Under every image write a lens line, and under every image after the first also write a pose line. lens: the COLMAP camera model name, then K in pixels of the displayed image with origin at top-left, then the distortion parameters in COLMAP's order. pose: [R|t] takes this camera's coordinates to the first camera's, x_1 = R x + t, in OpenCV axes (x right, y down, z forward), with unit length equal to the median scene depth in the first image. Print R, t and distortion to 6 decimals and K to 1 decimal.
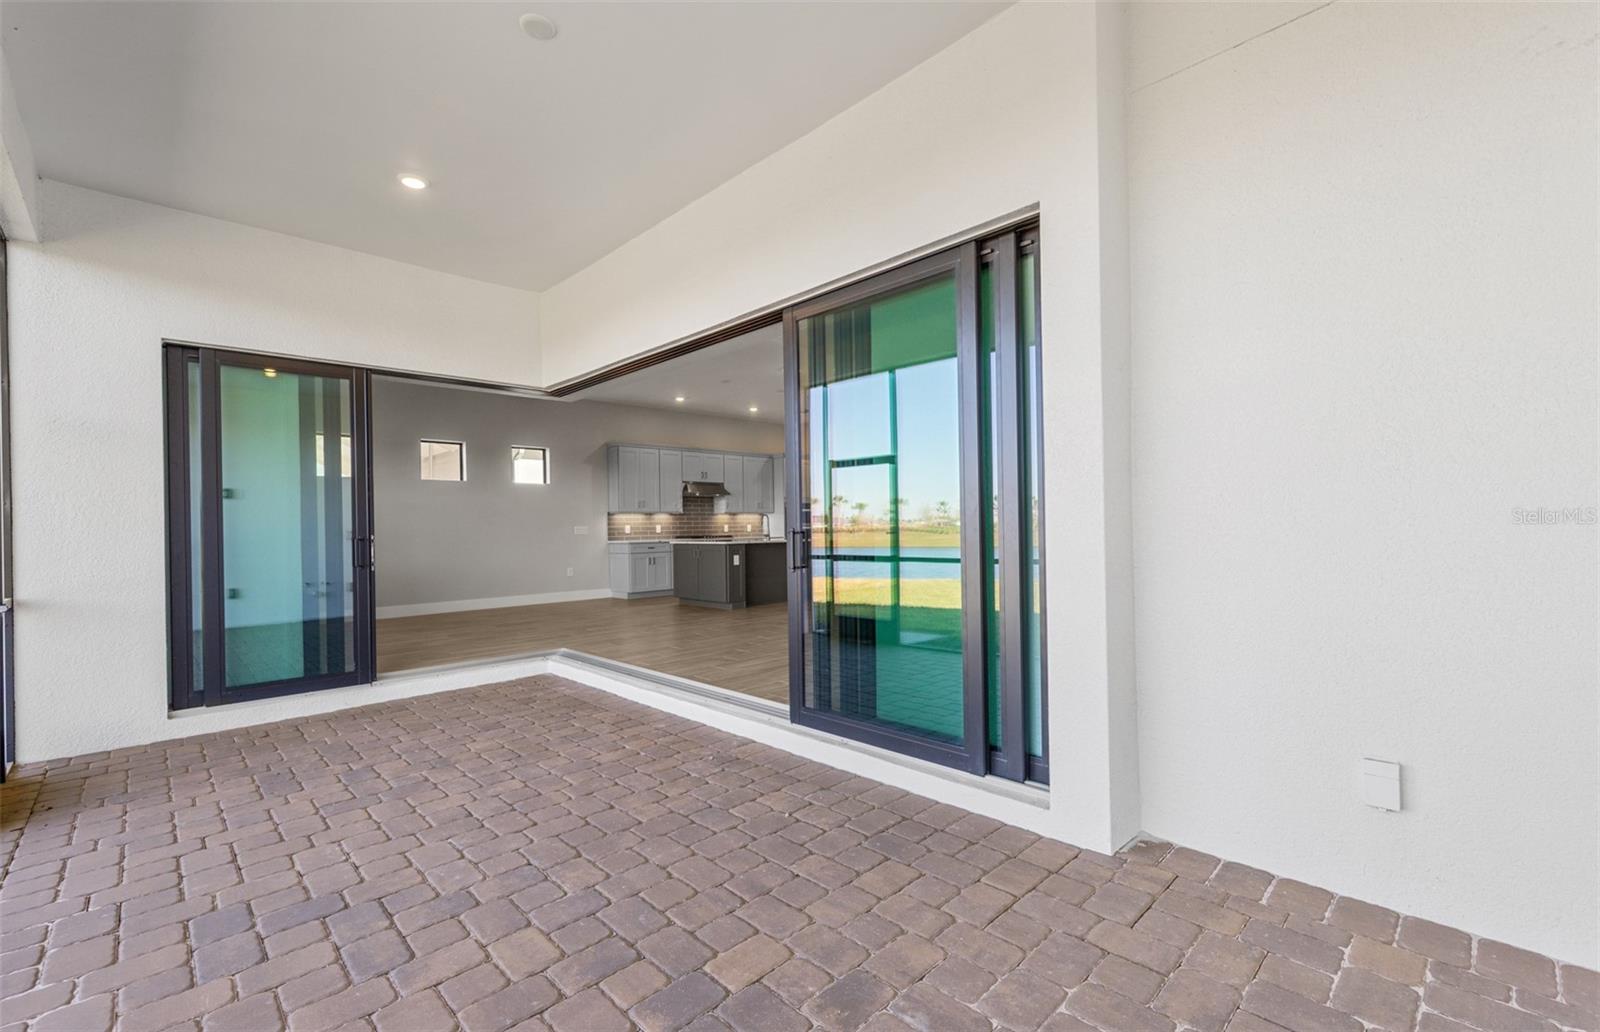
lens RADIAL K [[682.7, 0, 799.1], [0, 682.7, 525.0], [0, 0, 1]] dist [0.002610, 0.000230]
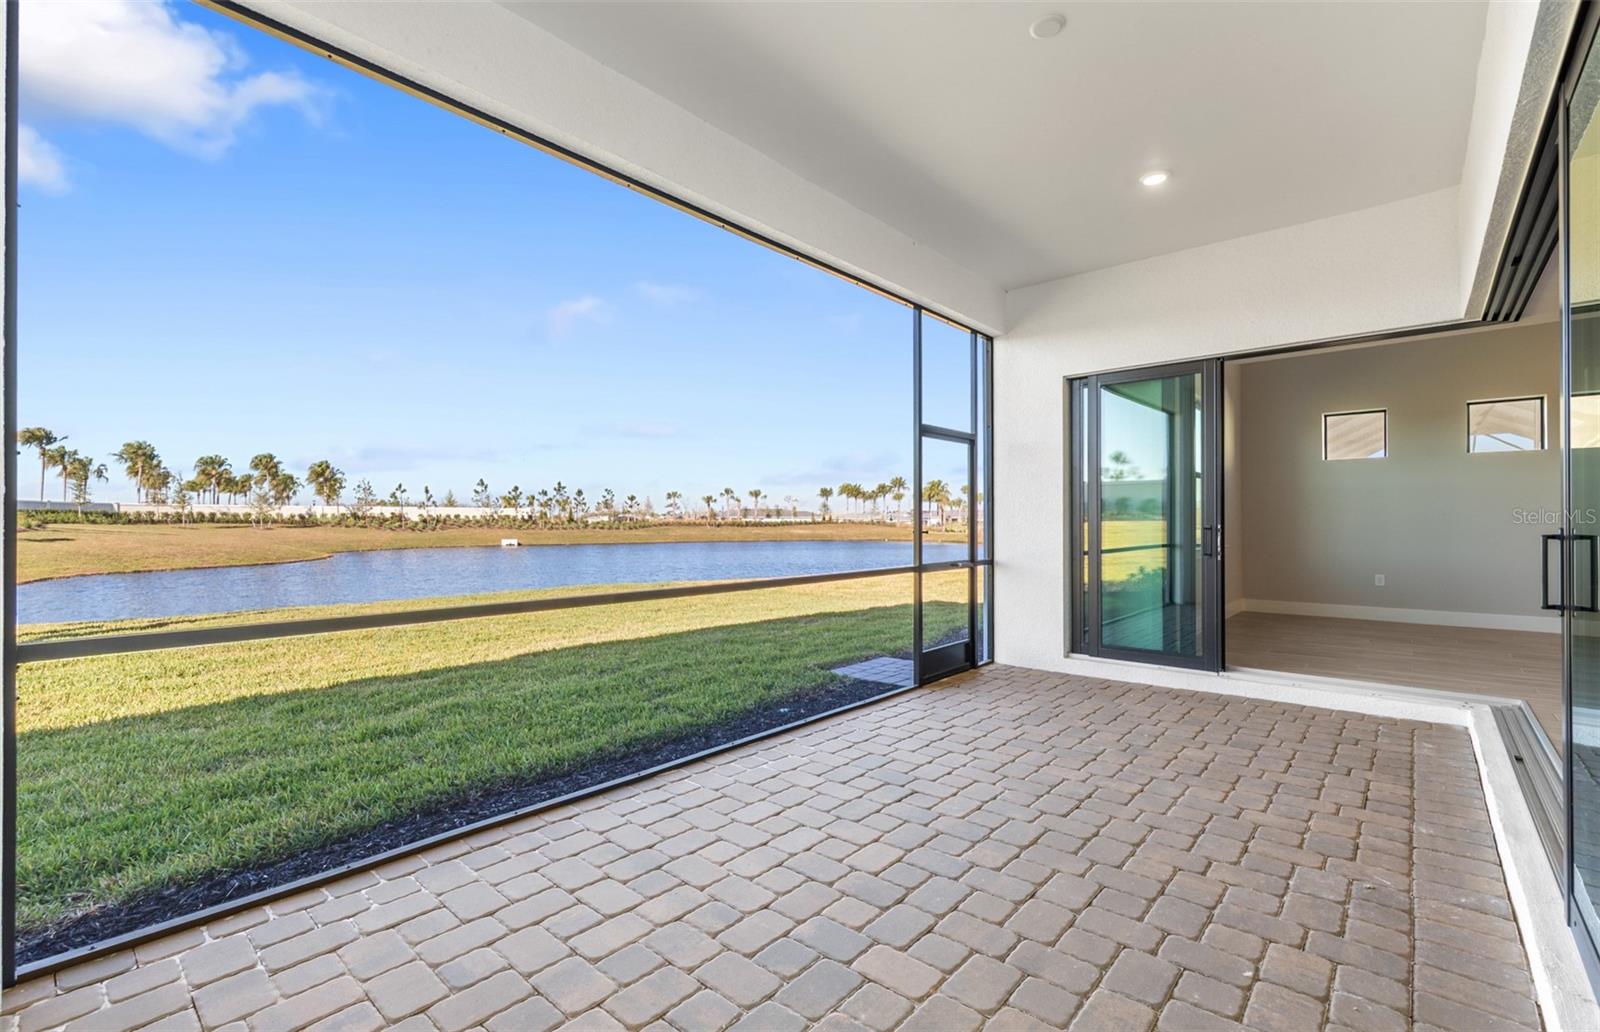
lens RADIAL K [[698.2, 0, 791.0], [0, 698.2, 512.6], [0, 0, 1]] dist [0.002972, -0.000510]
pose [[0.074691, 0.003861, -0.997199, 0.428983], [0.000521, 0.999992, 0.003911, -0.008212], [0.997207, -0.000811, 0.074688, 0.374217]]
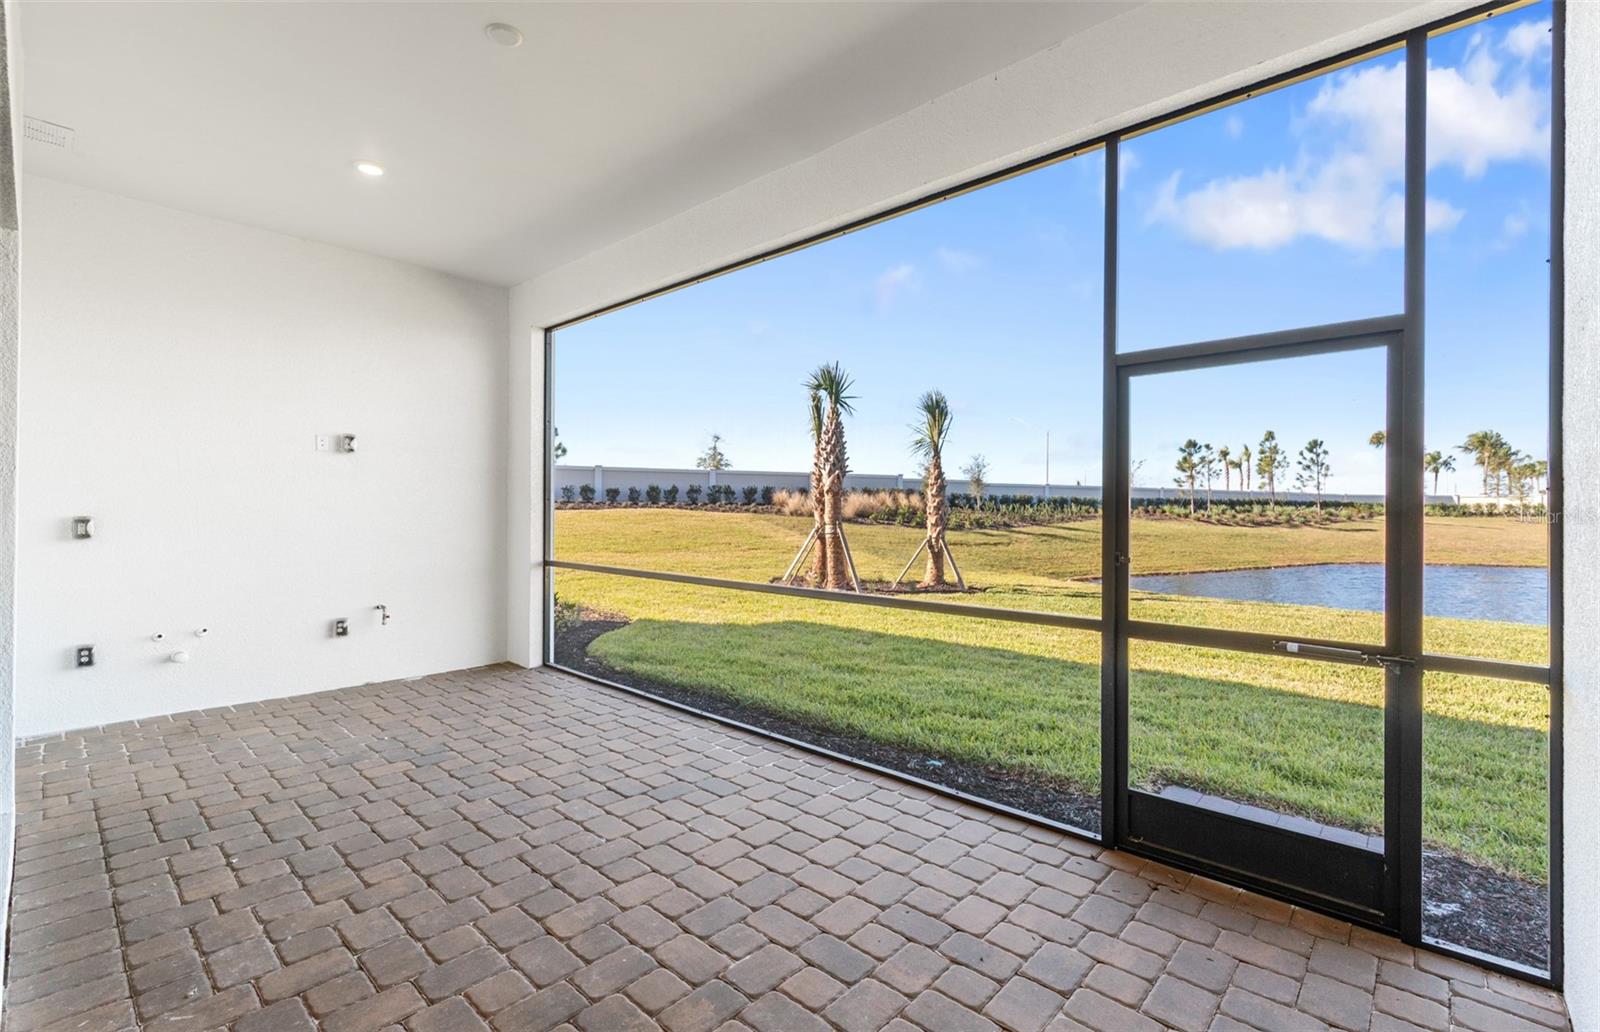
lens RADIAL K [[698.2, 0, 791.0], [0, 698.2, 512.6], [0, 0, 1]] dist [0.002972, -0.000510]
pose [[-0.998208, 0.011938, -0.058640, -0.500196], [0.011723, 0.999923, 0.004013, -0.020513], [0.058683, 0.003318, -0.998271, 1.398316]]
